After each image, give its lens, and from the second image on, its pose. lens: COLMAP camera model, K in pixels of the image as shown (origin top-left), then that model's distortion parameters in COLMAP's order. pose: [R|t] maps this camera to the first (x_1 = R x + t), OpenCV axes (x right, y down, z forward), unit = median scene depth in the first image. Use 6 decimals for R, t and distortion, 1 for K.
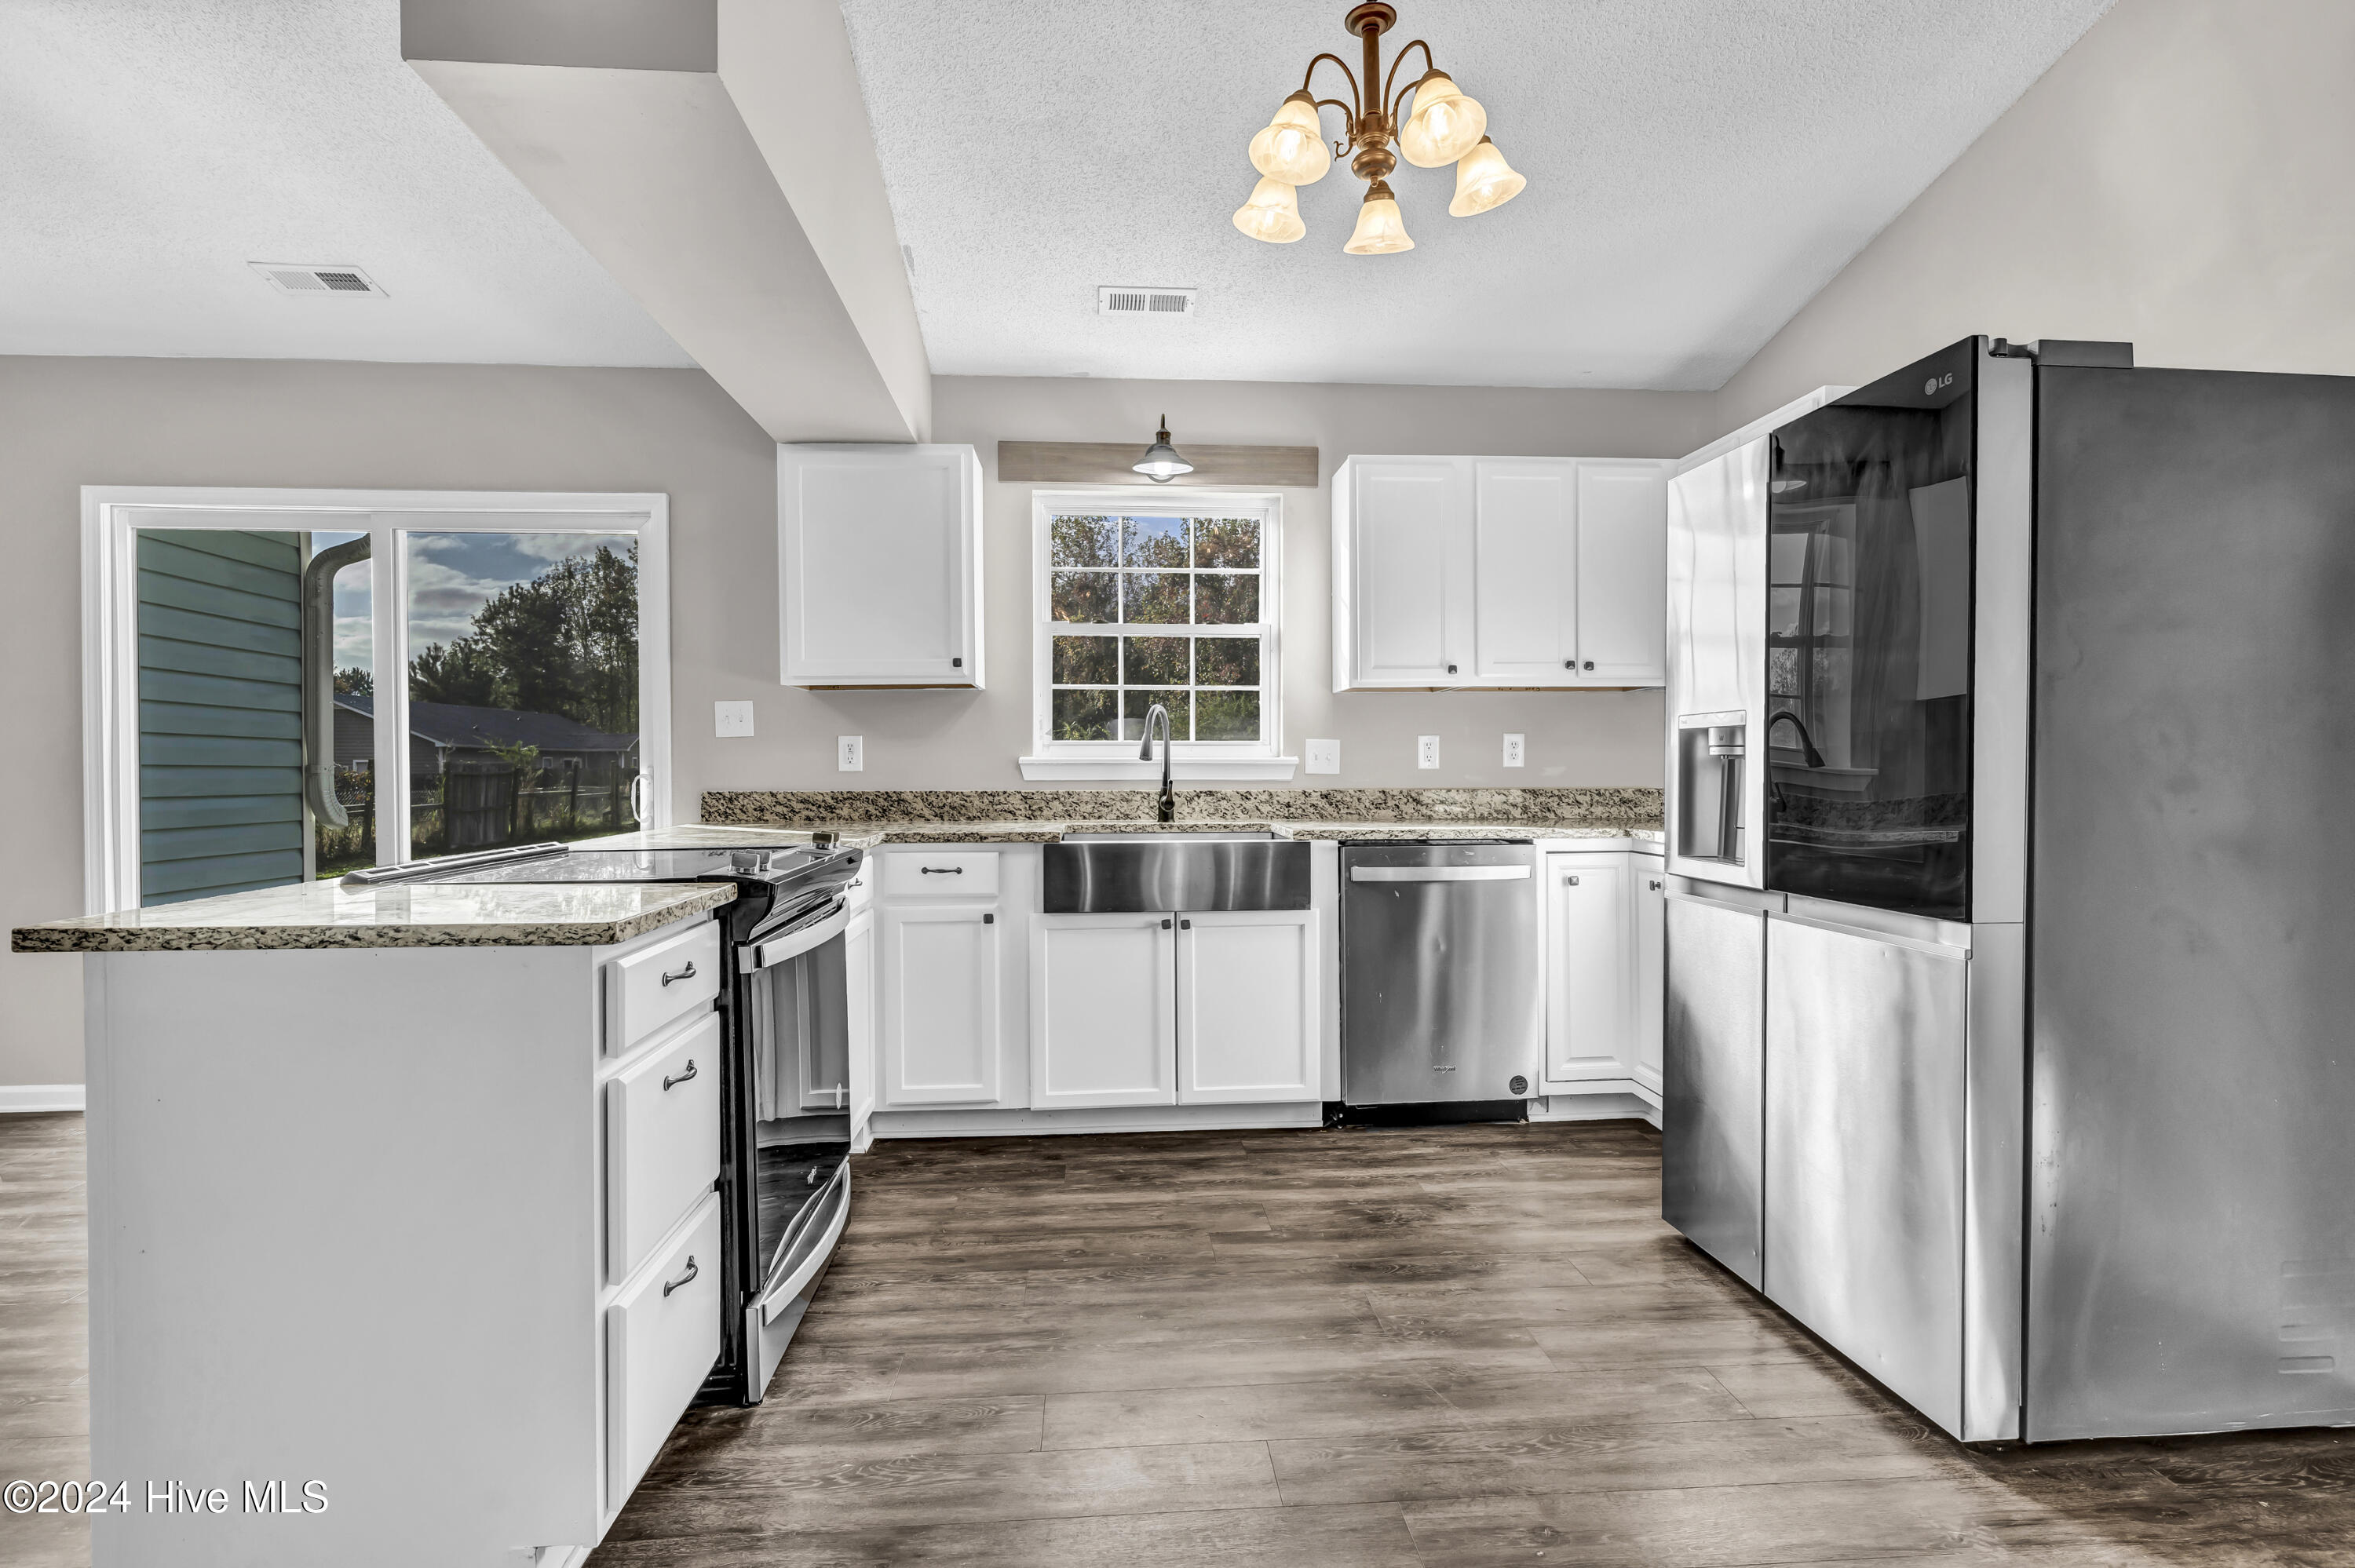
lens RADIAL K [[1150.7, 0, 1175.6], [0, 1150.7, 777.6], [0, 0, 1]] dist [-0.002557, -0.000110]
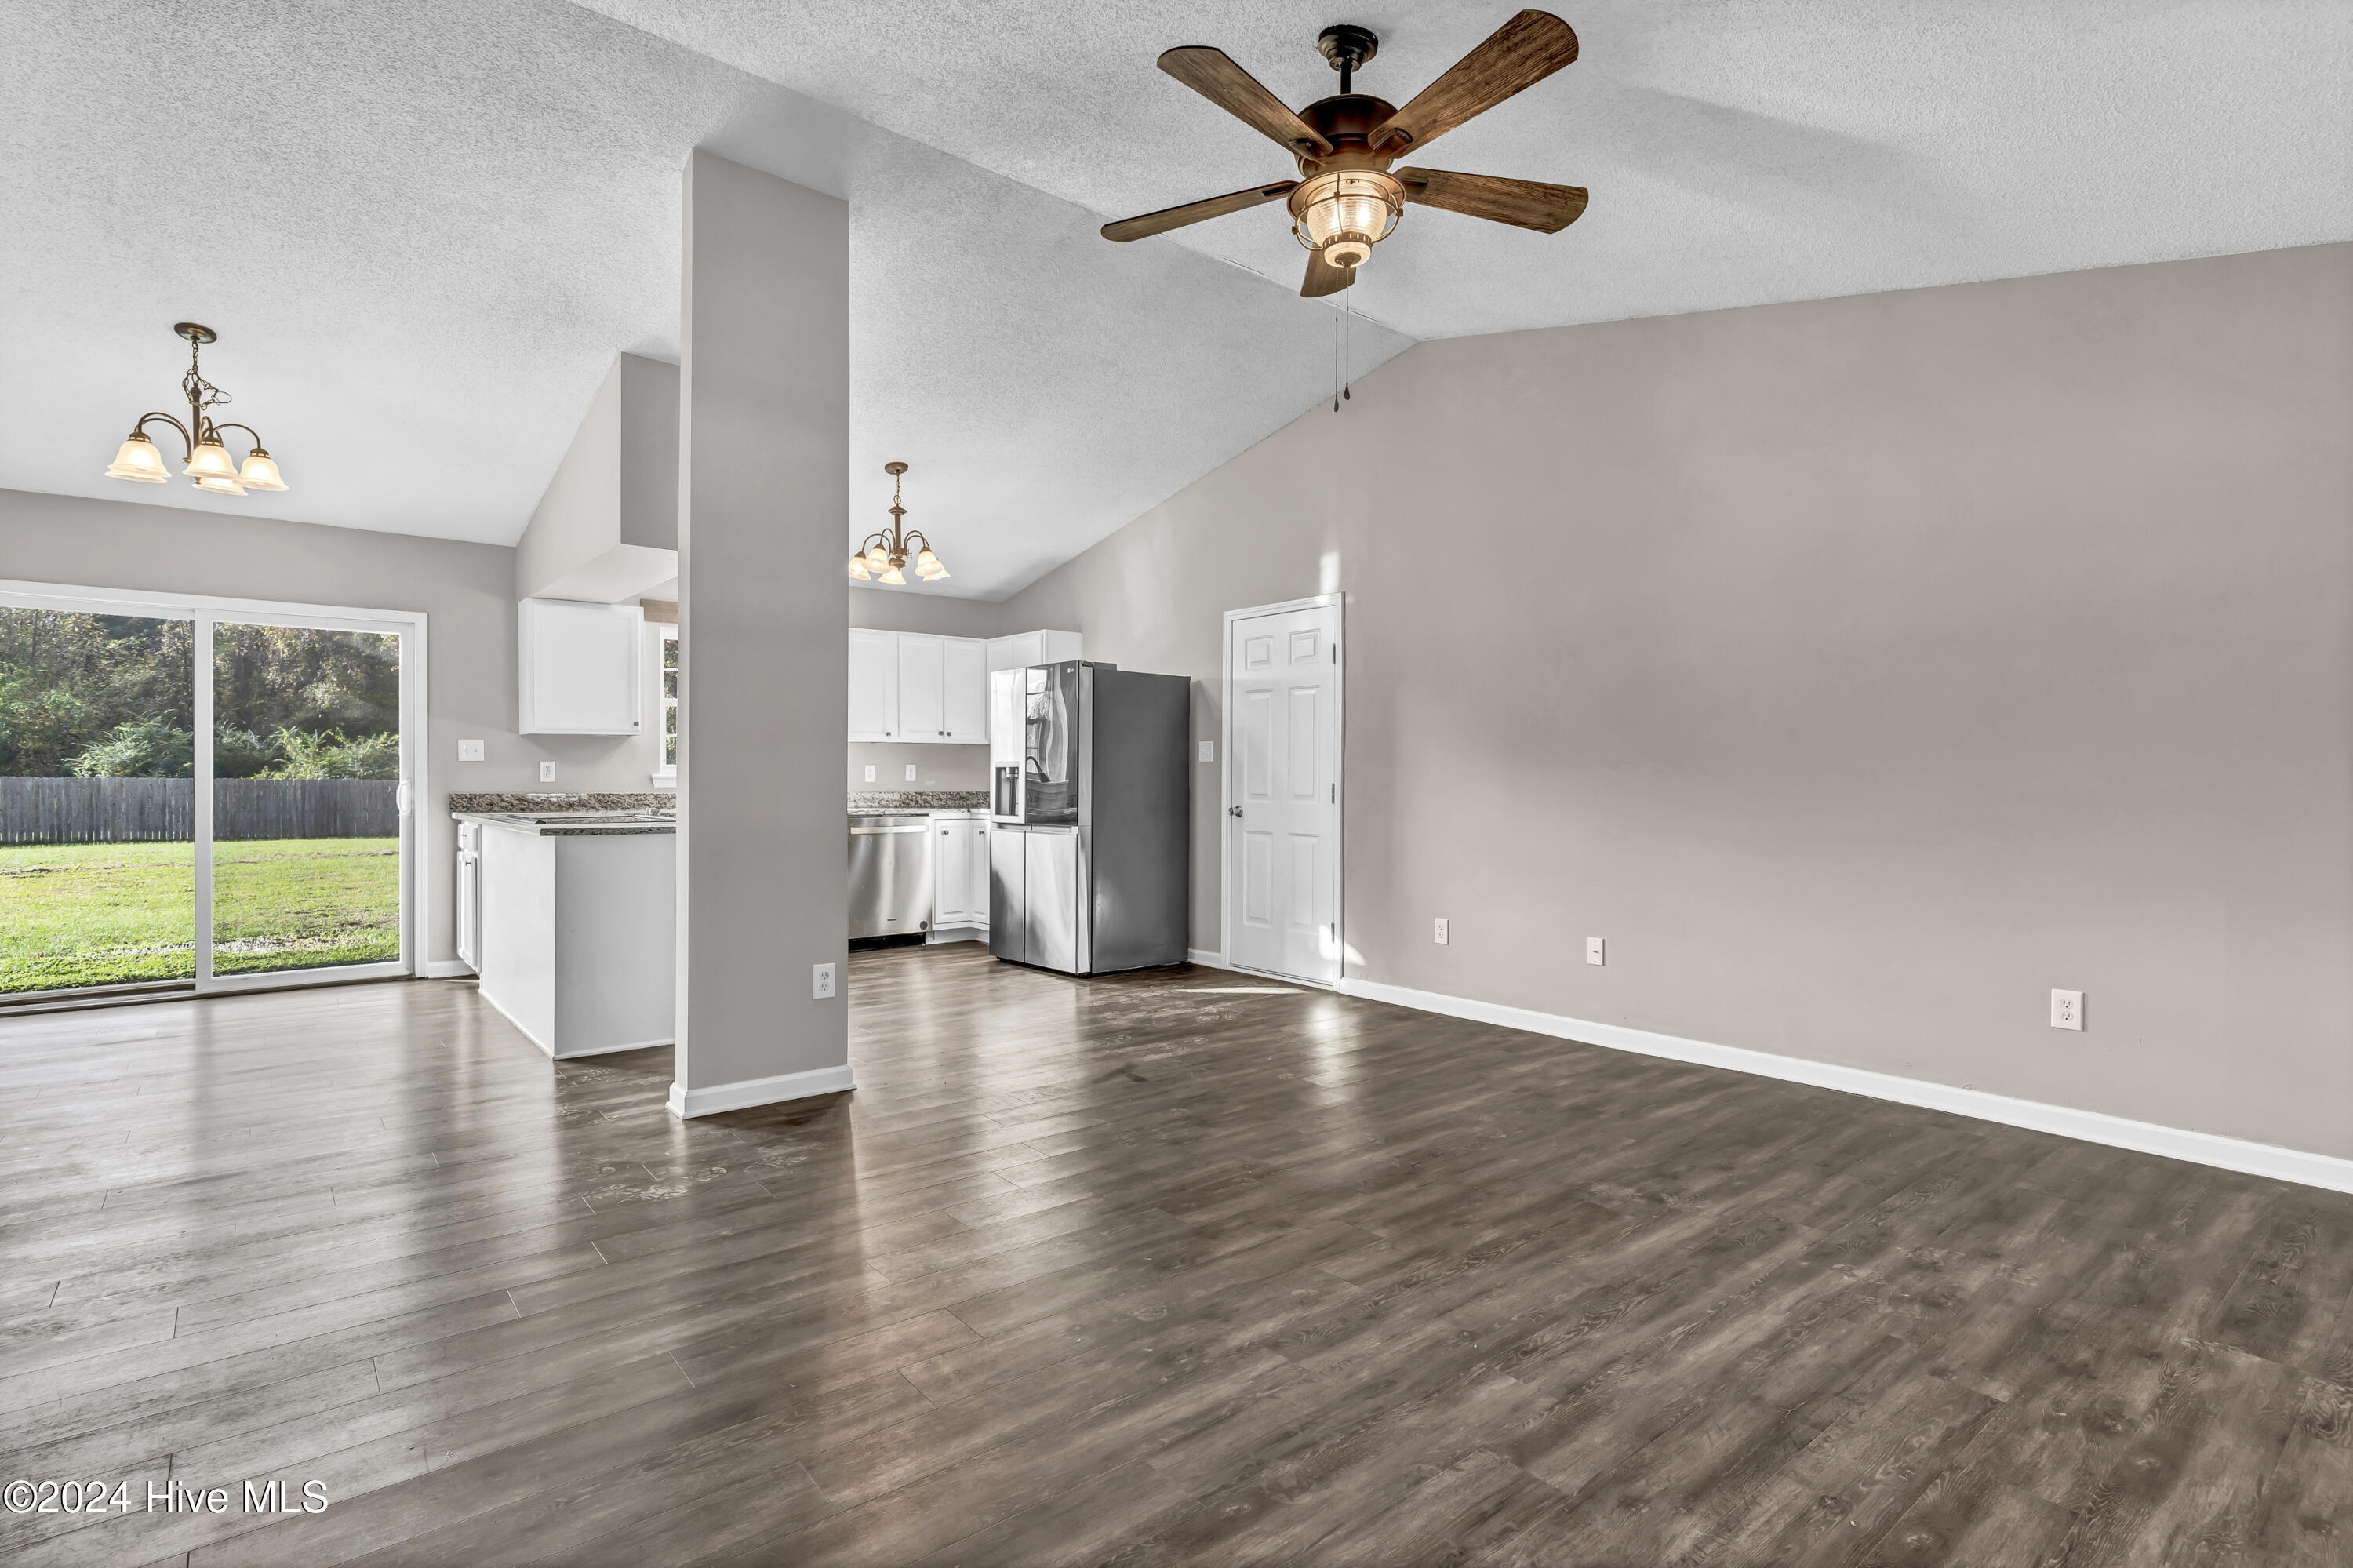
lens RADIAL K [[1149.9, 0, 1173.3], [0, 1149.9, 783.5], [0, 0, 1]] dist [-0.002557, -0.000110]
pose [[0.818102, 0.003835, 0.575060, -0.585475], [0.001414, 0.999961, -0.008680, 0.015190], [-0.575071, 0.007914, 0.818065, -1.094345]]
